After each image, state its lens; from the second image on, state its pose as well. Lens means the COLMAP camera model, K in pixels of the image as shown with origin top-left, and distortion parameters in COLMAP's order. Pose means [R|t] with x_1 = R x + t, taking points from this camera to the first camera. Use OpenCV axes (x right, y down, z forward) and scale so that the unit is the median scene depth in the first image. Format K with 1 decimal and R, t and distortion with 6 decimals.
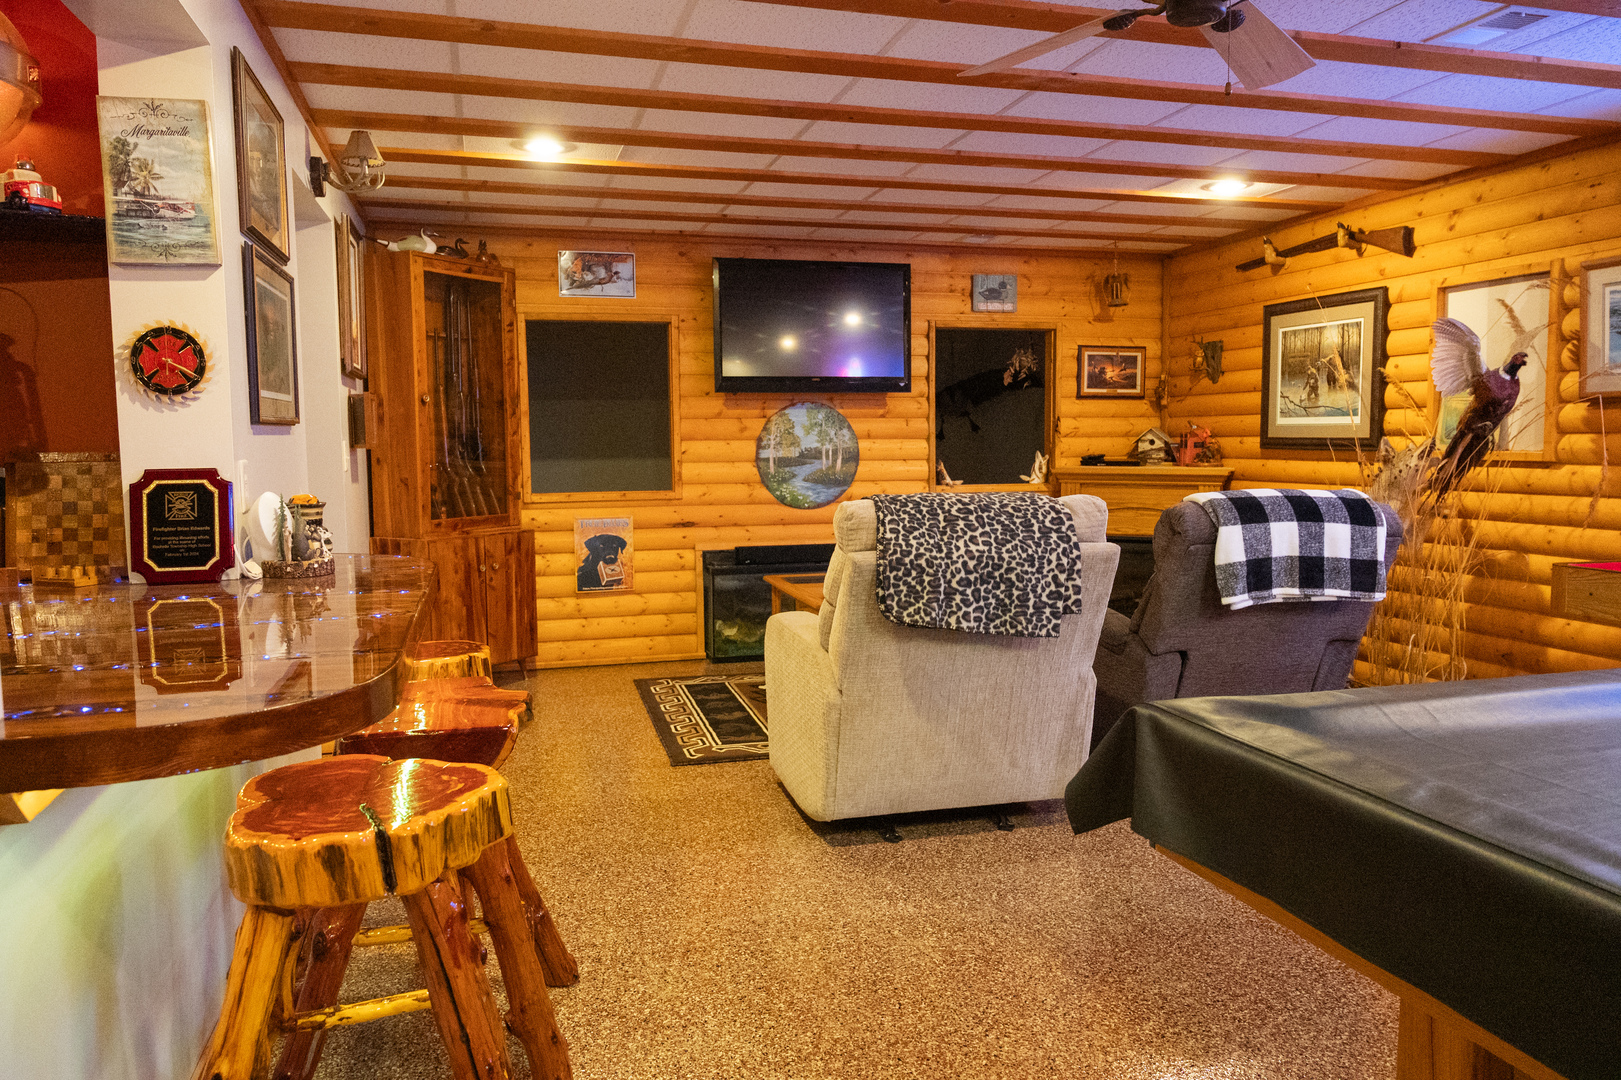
lens RADIAL K [[1141.3, 0, 811.3], [0, 1141.3, 537.7], [0, 0, 1]] dist [-0.001850, 0.001209]
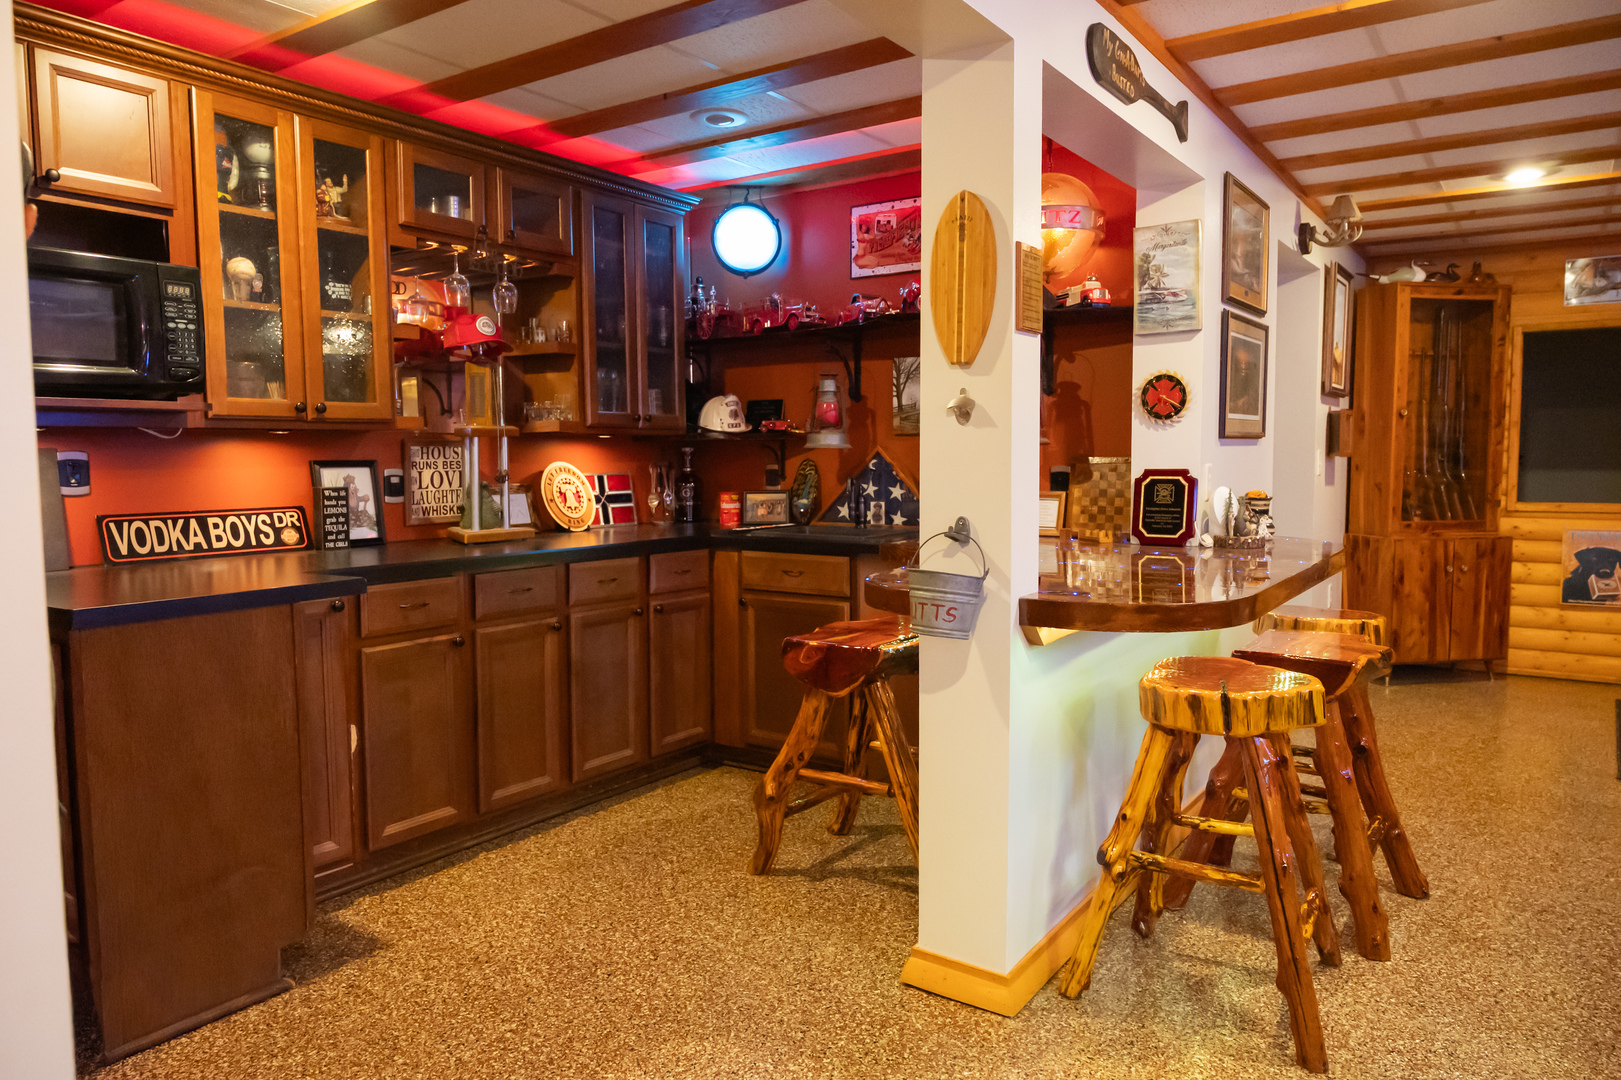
lens RADIAL K [[1082.0, 0, 806.7], [0, 1082.0, 537.5], [0, 0, 1]] dist [-0.007511, 0.003291]
pose [[0.634673, 0.065708, -0.769982, 0.110966], [-0.067736, 0.997274, 0.029272, 0.008848], [0.769807, 0.033577, 0.637393, -0.118012]]
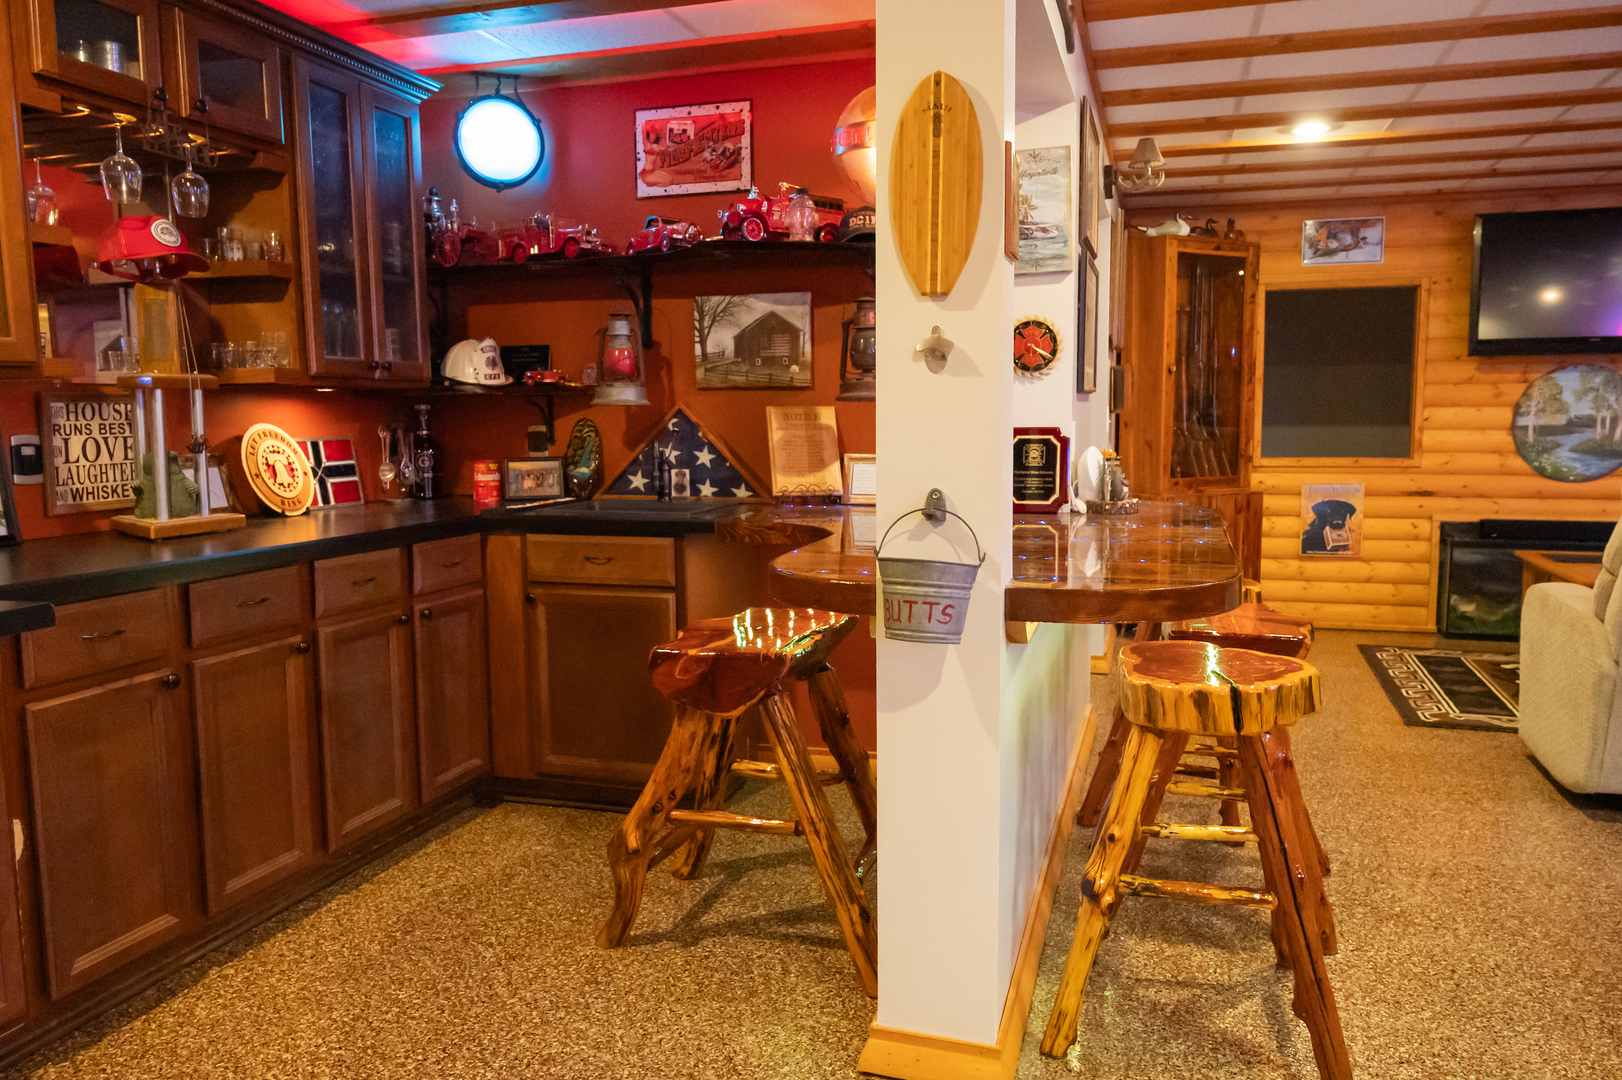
lens RADIAL K [[1154.5, 0, 818.3], [0, 1154.5, 540.0], [0, 0, 1]] dist [-0.005525, 0.003108]
pose [[0.841402, 0.062744, -0.536755, -0.016287], [-0.046709, 0.997964, 0.043438, 0.011063], [0.538387, -0.011478, 0.842619, -0.124091]]
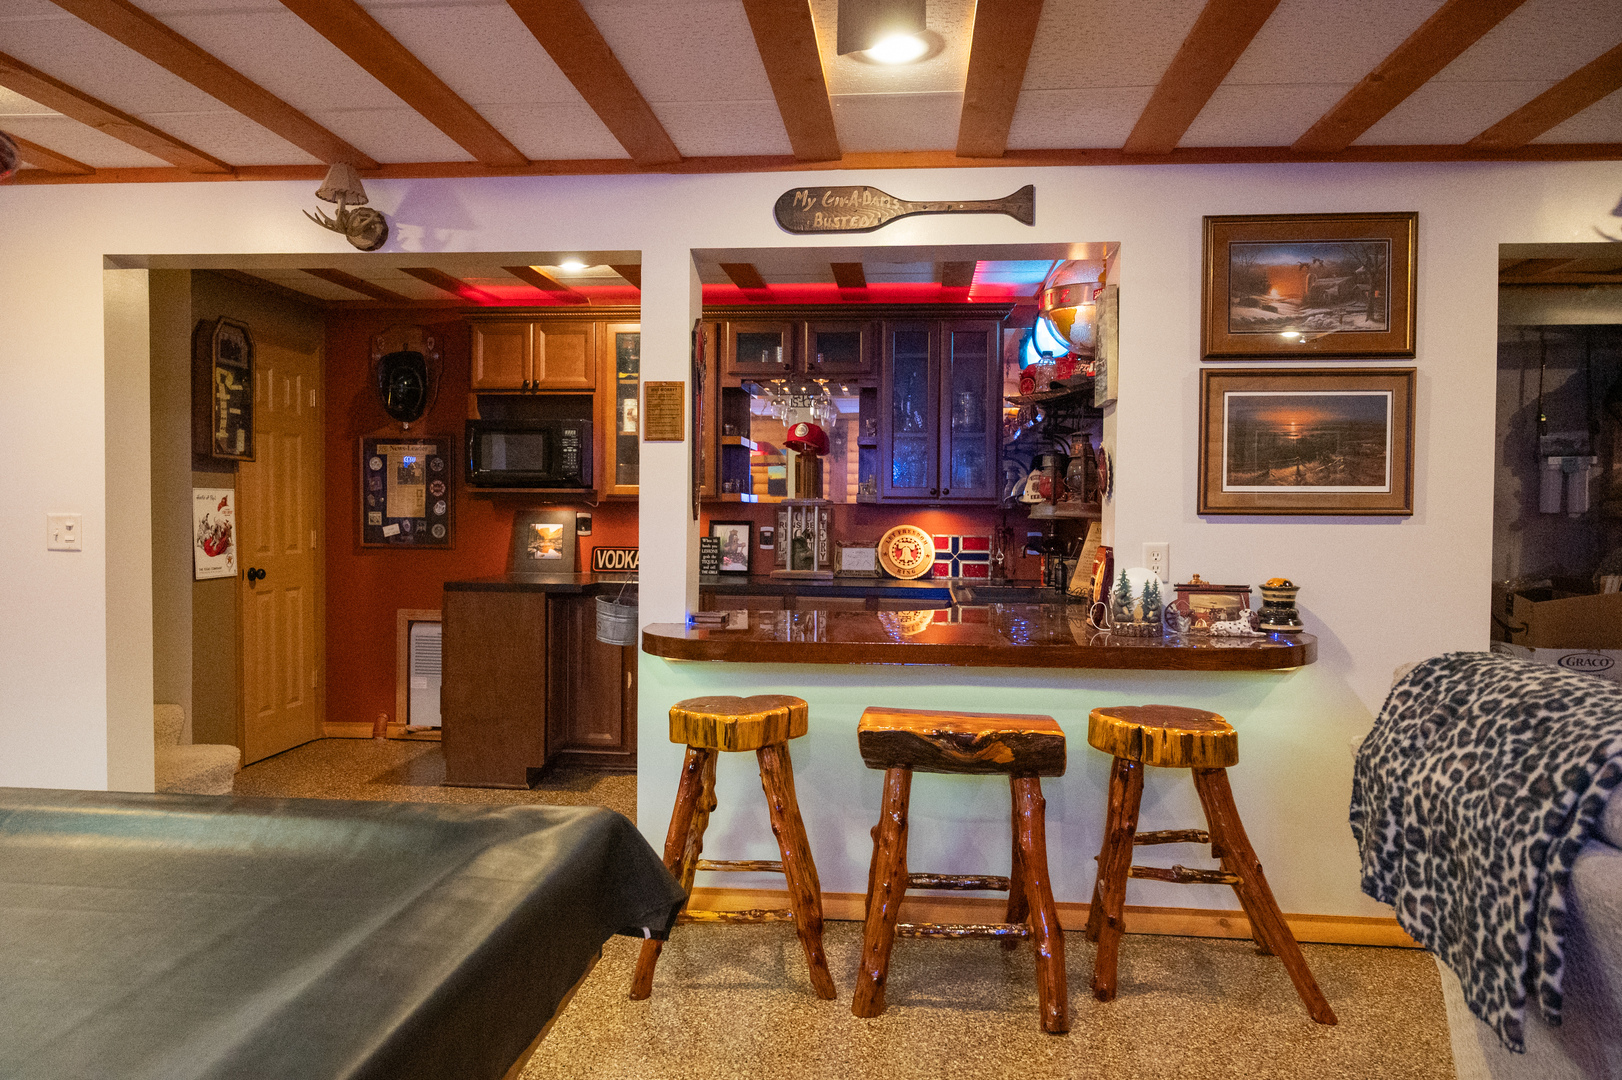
lens RADIAL K [[1108.1, 0, 811.0], [0, 1108.1, 540.0], [0, 0, 1]] dist [-0.003118, 0.000162]
pose [[-0.354411, 0.031116, -0.934572, 0.396912], [-0.088188, 0.993879, 0.066534, -0.058445], [0.930922, 0.105999, -0.349498, 0.525766]]
